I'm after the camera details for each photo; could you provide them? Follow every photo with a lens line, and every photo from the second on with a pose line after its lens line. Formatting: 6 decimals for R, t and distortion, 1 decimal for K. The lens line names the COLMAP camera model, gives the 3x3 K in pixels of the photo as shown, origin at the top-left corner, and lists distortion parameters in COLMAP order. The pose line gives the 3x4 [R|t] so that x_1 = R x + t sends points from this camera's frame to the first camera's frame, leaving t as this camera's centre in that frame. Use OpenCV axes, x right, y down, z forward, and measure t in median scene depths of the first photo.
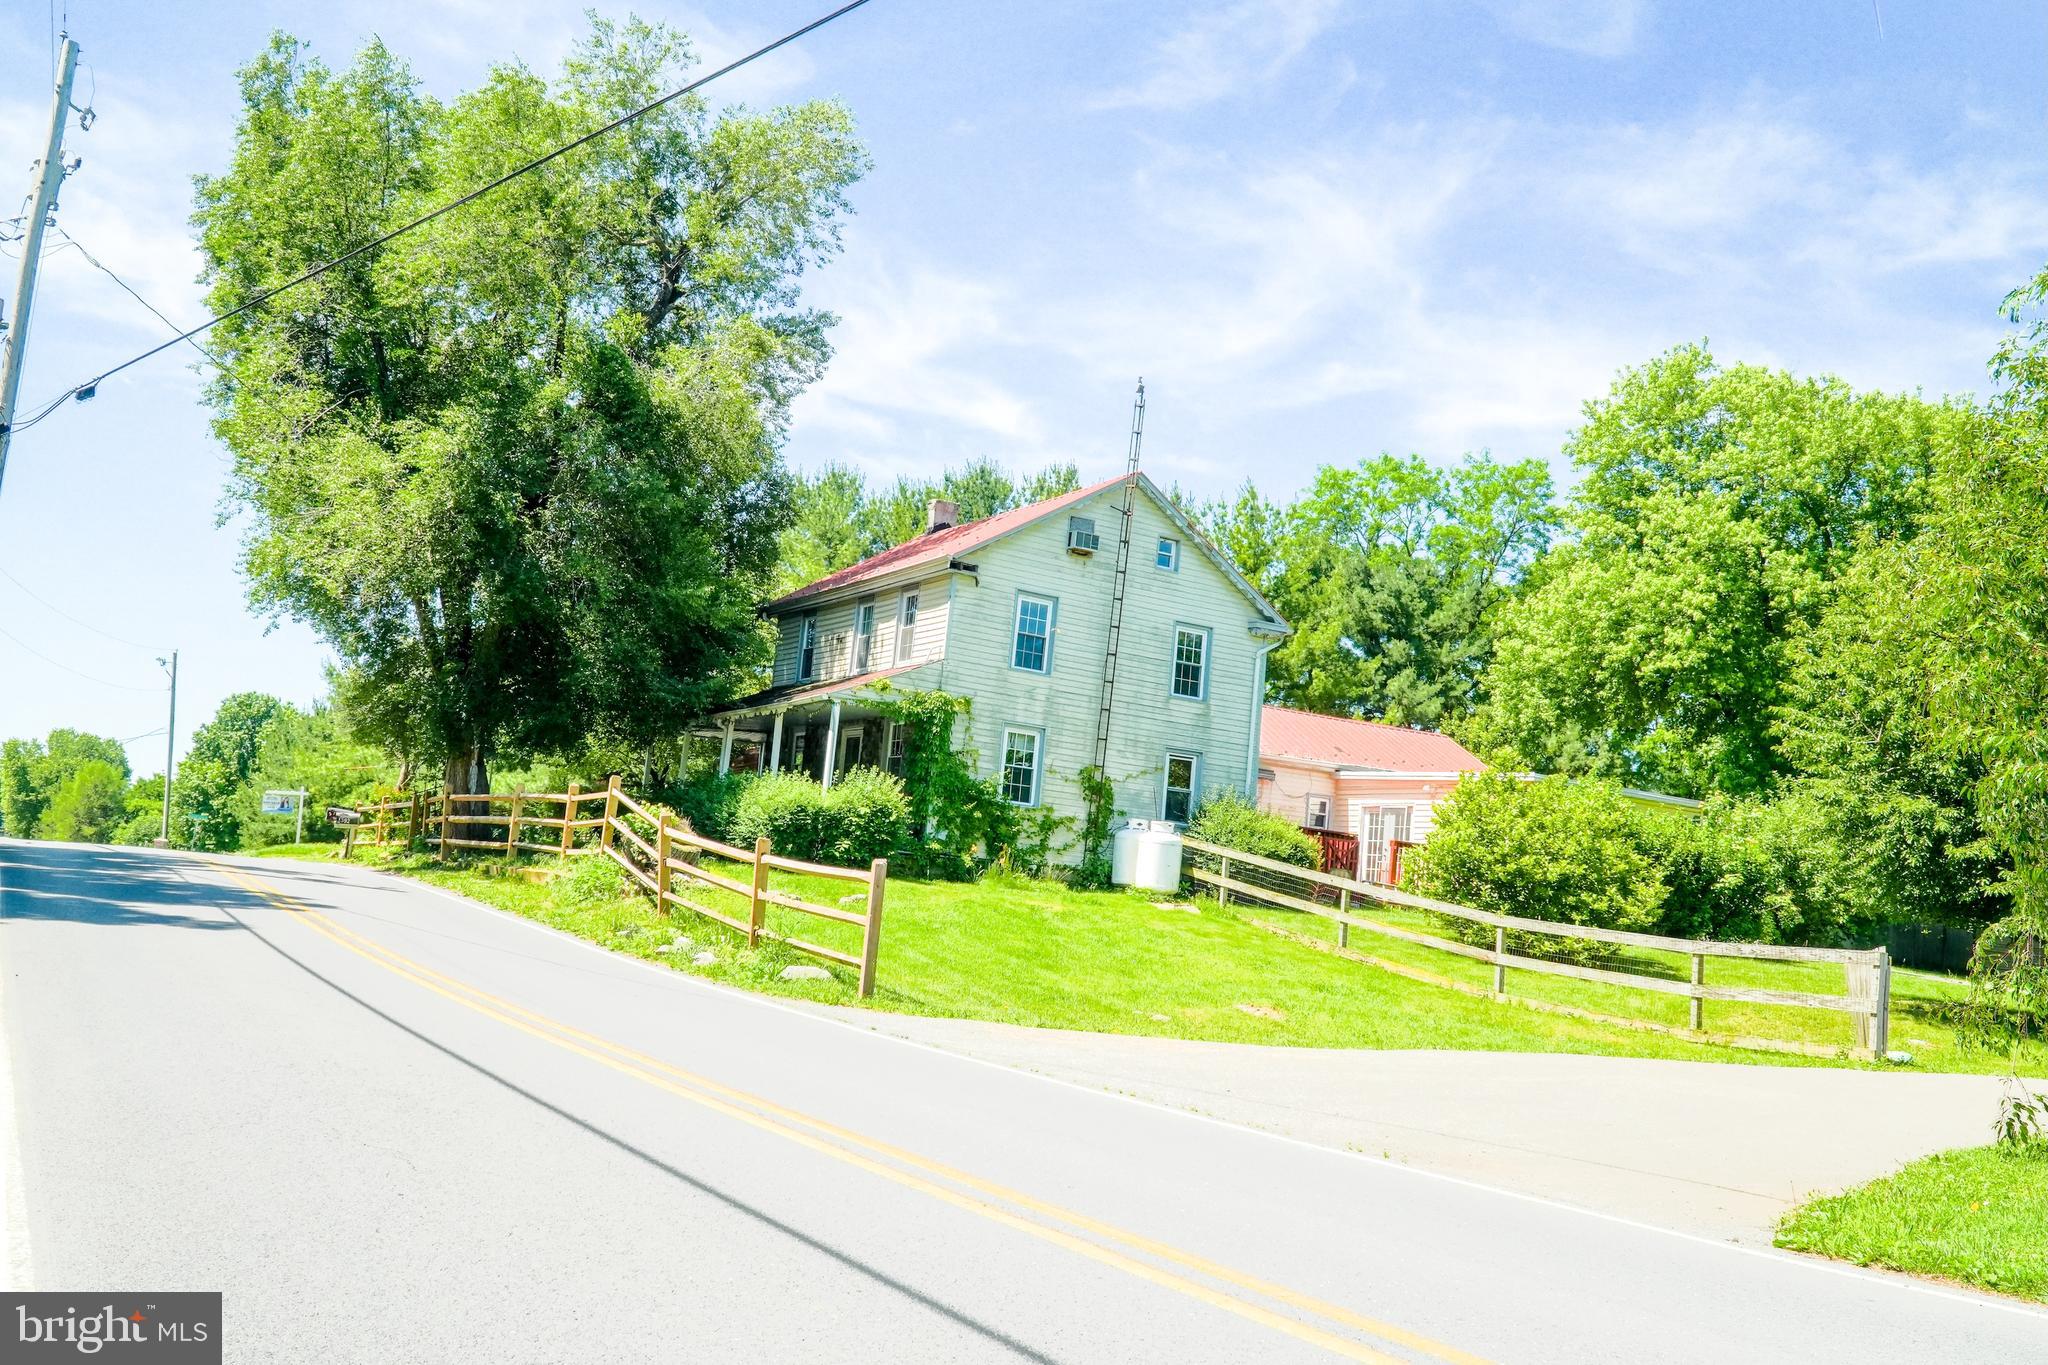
lens RADIAL K [[1672.1, 0, 1024.0], [0, 1672.1, 682.5], [0, 0, 1]] dist [-0.001093, -0.000290]
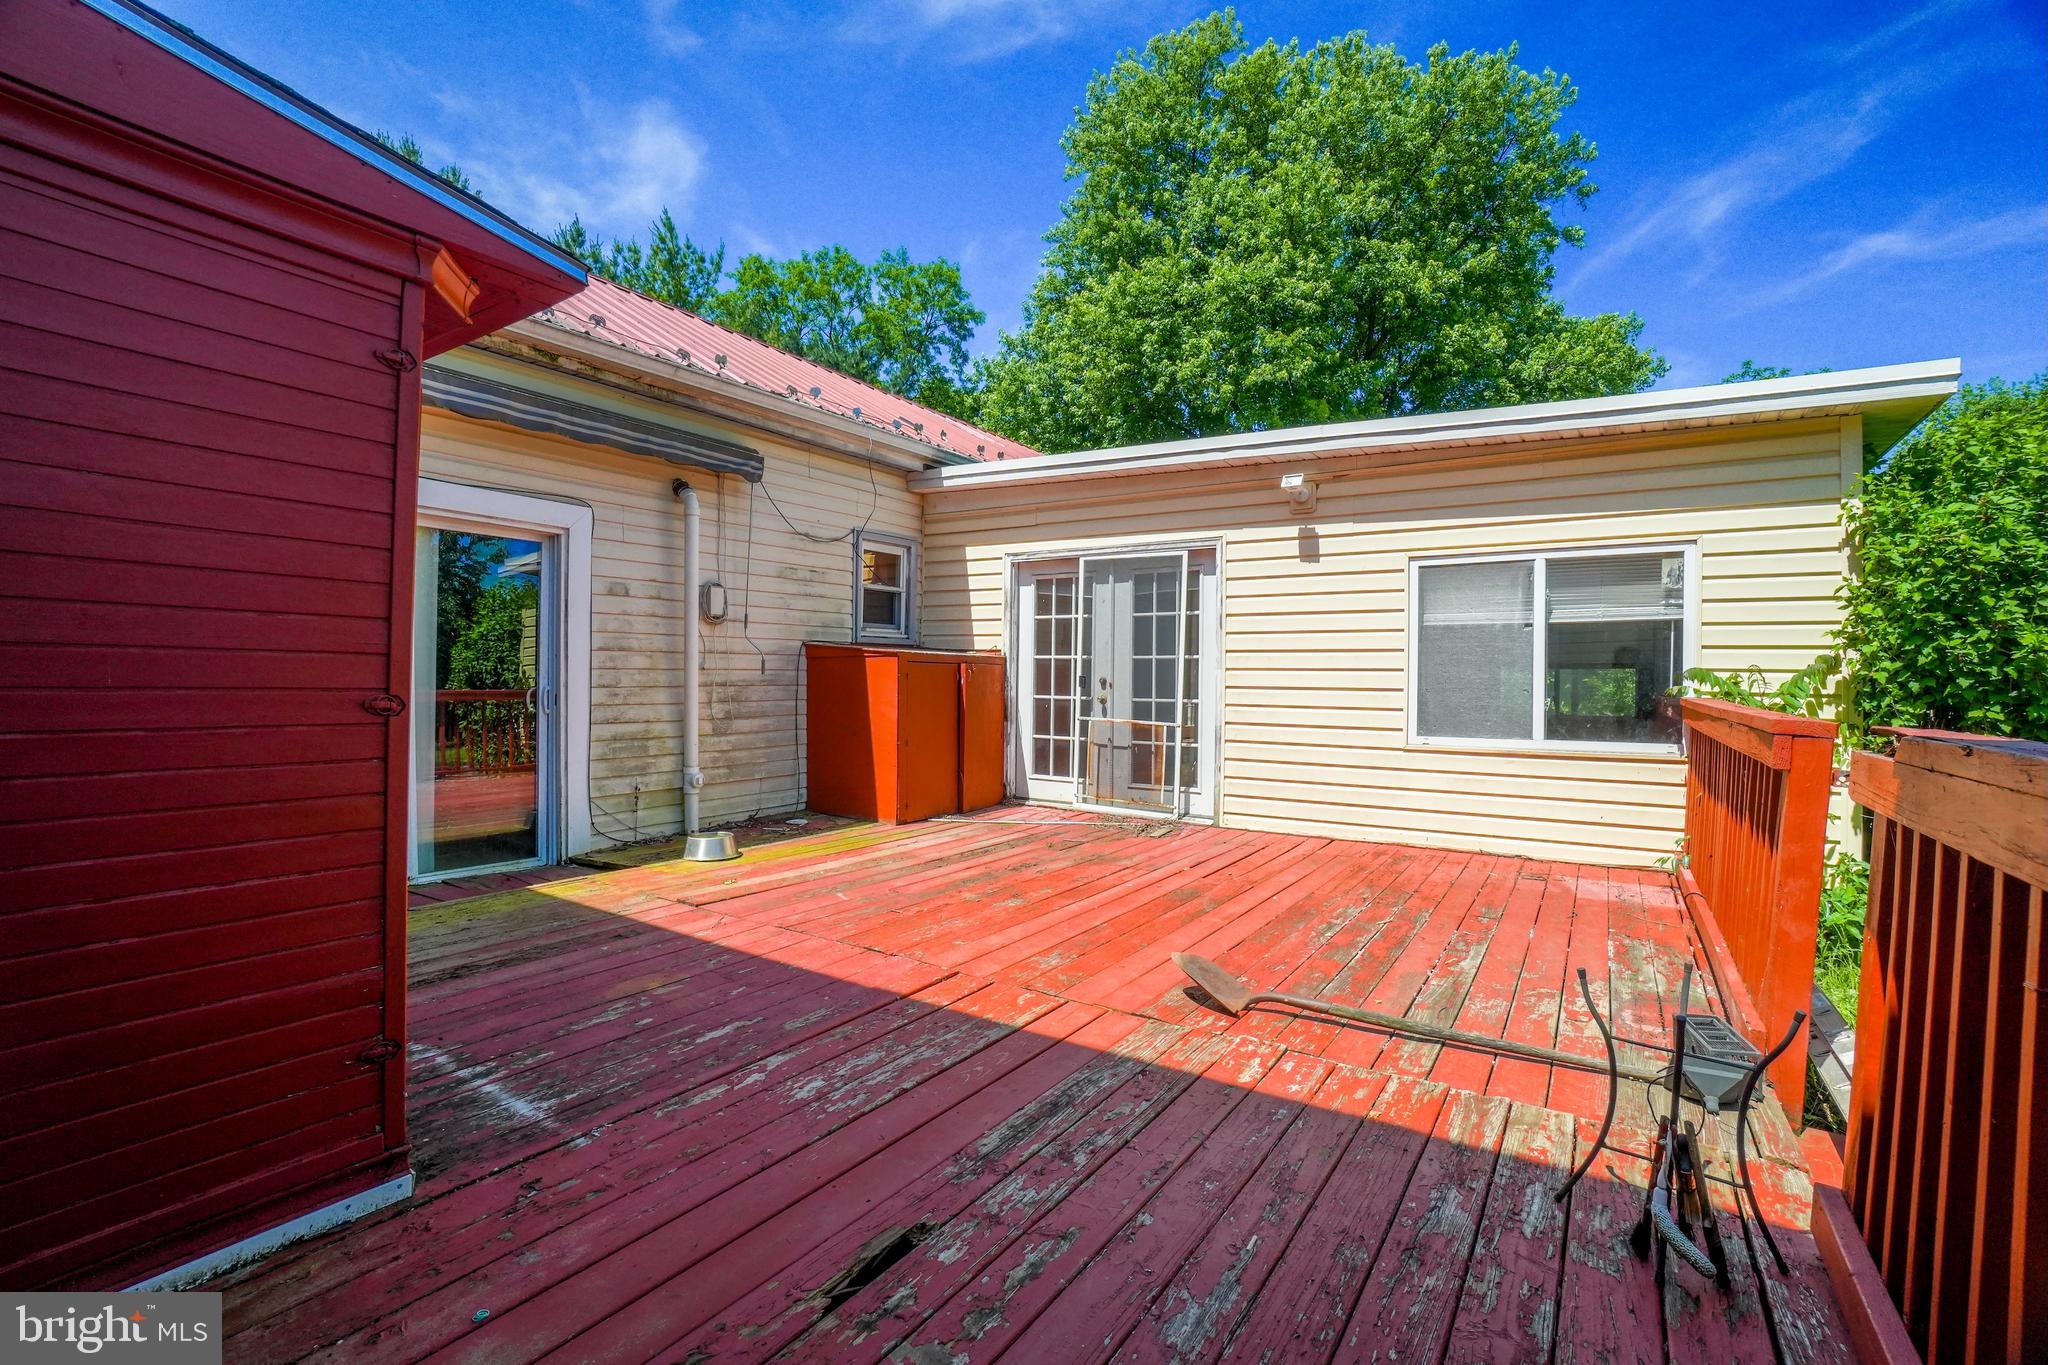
lens RADIAL K [[911.3, 0, 1009.1], [0, 911.3, 682.5], [0, 0, 1]] dist [-0.060573, 0.021612]
pose [[0.890848, -0.080868, 0.447046, 0.115059], [0.005925, 0.986014, 0.166557, 0.066418], [-0.454262, -0.145728, 0.878868, 0.821597]]
